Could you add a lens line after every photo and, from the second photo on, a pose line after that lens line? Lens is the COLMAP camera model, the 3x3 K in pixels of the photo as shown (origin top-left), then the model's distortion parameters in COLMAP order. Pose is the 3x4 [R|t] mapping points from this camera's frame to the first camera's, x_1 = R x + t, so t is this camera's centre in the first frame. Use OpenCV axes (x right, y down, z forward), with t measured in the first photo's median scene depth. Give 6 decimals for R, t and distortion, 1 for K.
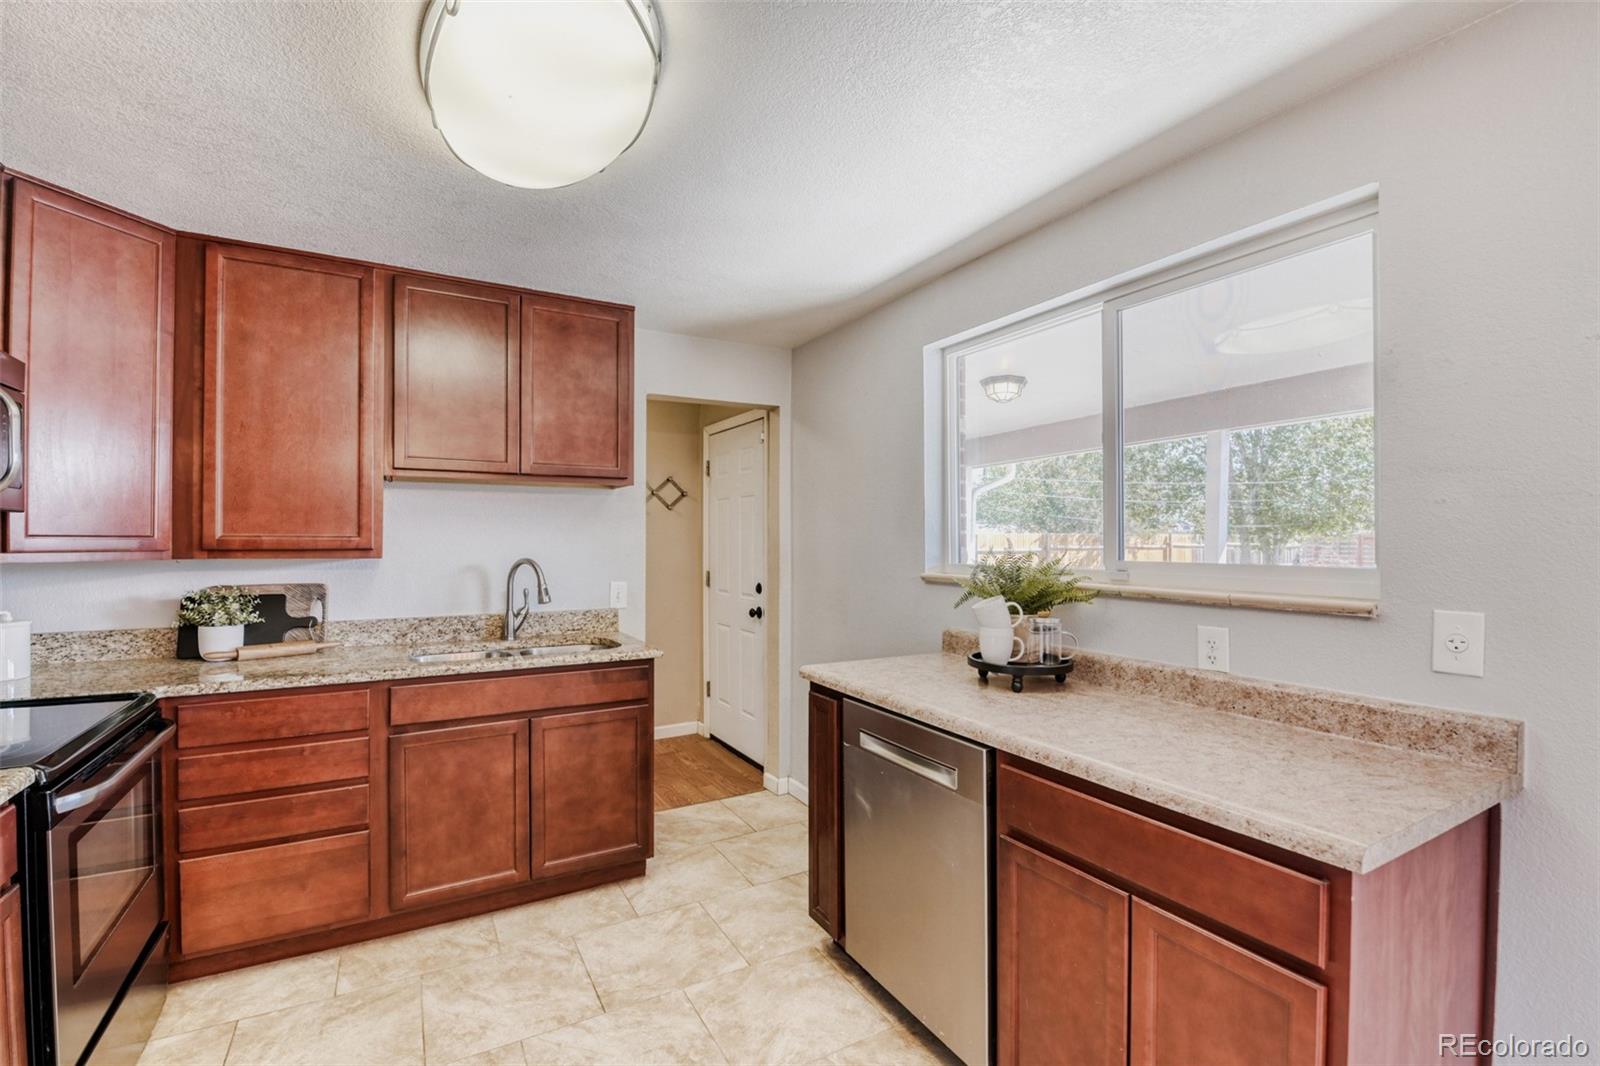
lens RADIAL K [[692.0, 0, 811.5], [0, 692.0, 537.8], [0, 0, 1]] dist [-0.010315, -0.002803]
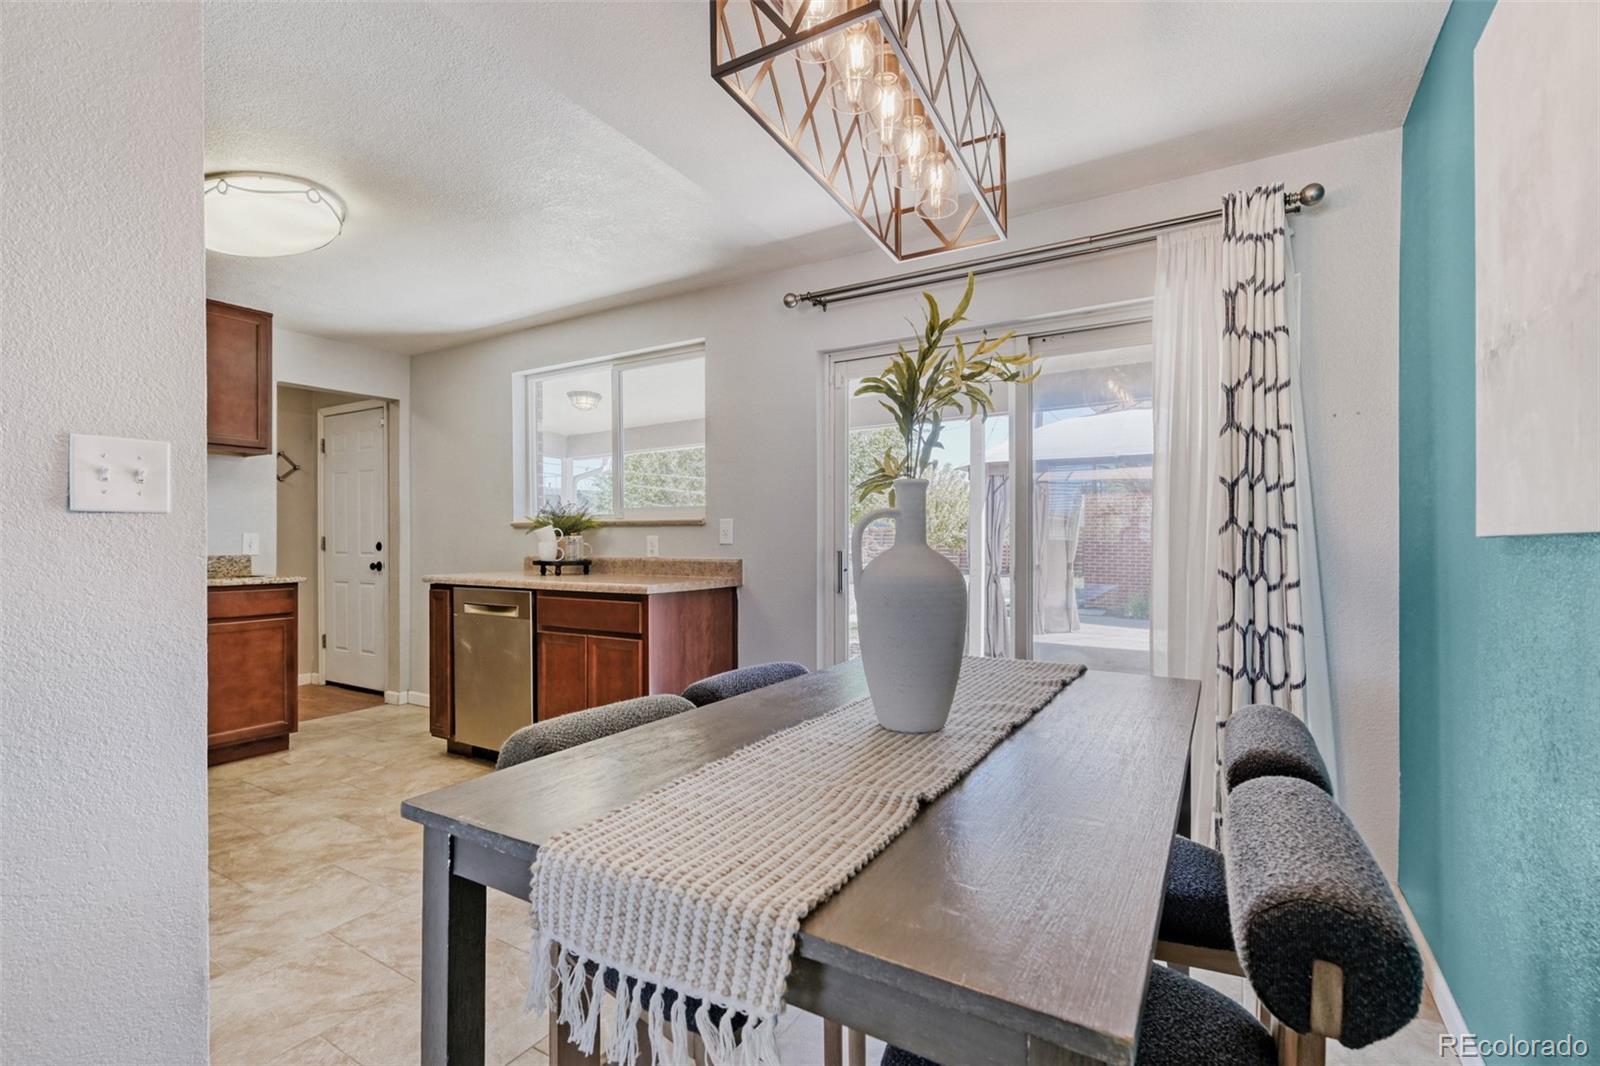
lens RADIAL K [[692.0, 0, 797.8], [0, 692.0, 540.7], [0, 0, 1]] dist [-0.010315, -0.002803]
pose [[0.876849, -0.001919, 0.480762, -0.020237], [-0.001864, 0.999971, 0.007391, 0.089009], [-0.480763, -0.007377, 0.876820, -0.710810]]
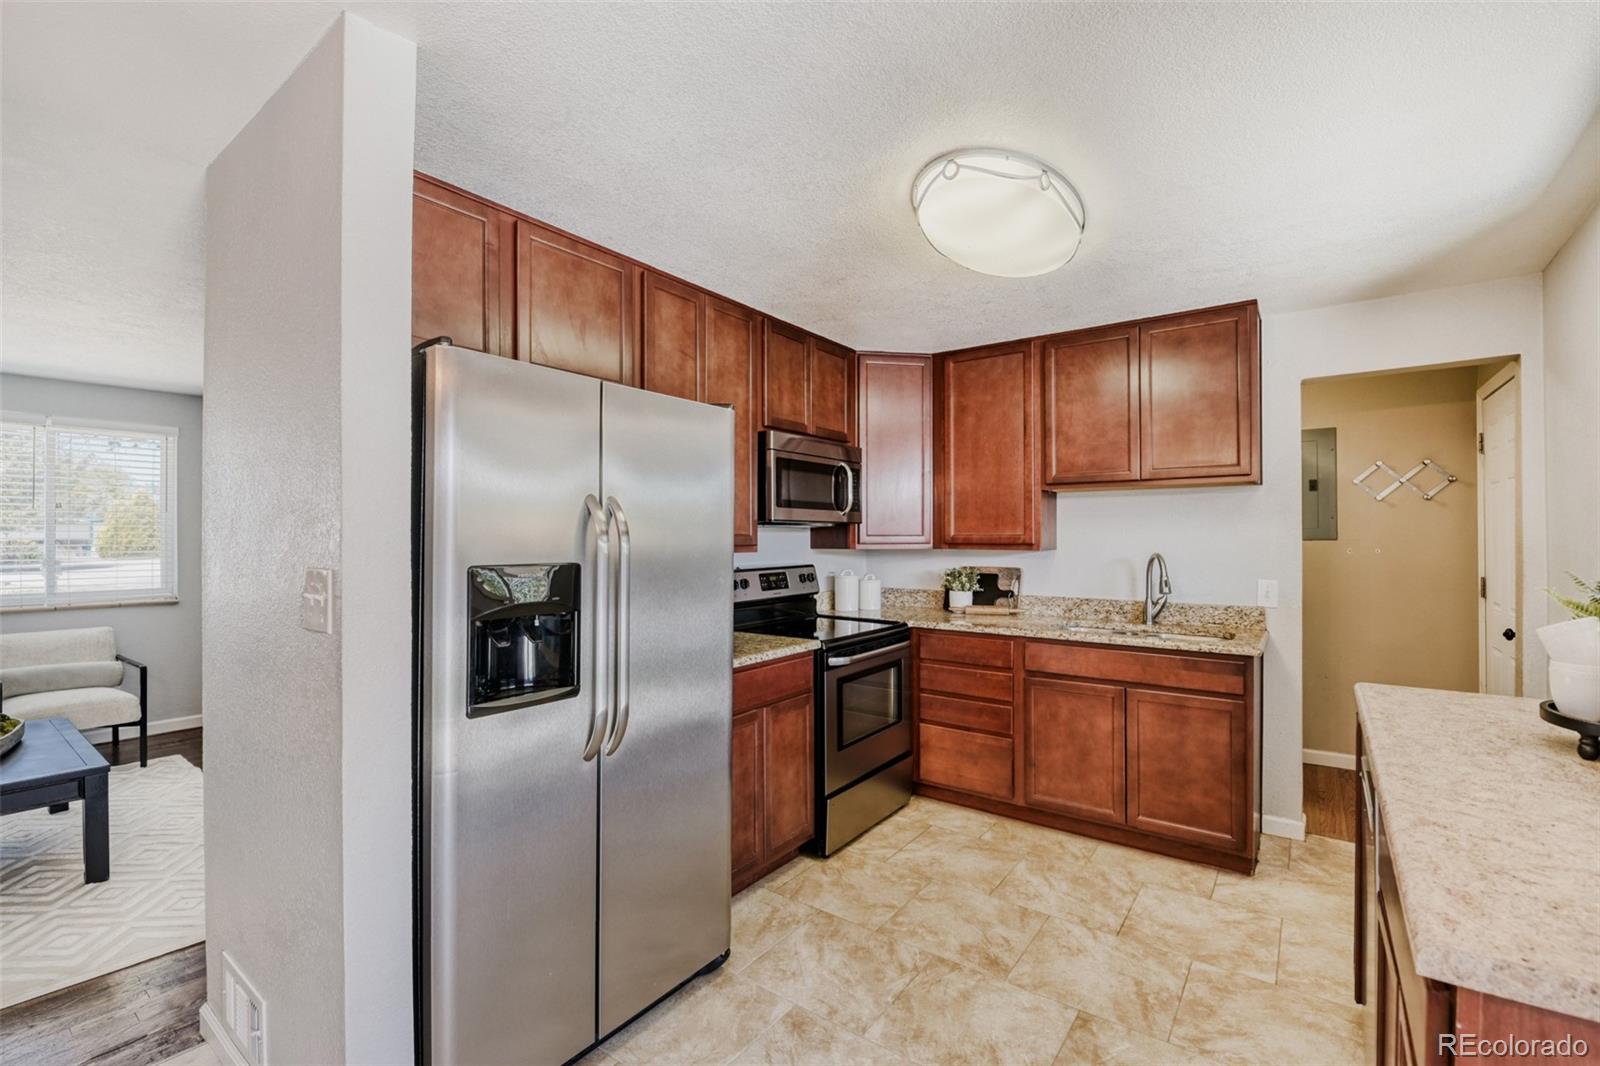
lens RADIAL K [[692.0, 0, 824.9], [0, 692.0, 532.5], [0, 0, 1]] dist [-0.010315, -0.002803]
pose [[0.420423, -0.009583, -0.907278, 0.456542], [0.003505, 0.999954, -0.008938, 0.004638], [0.907321, 0.000578, 0.420437, 0.037017]]
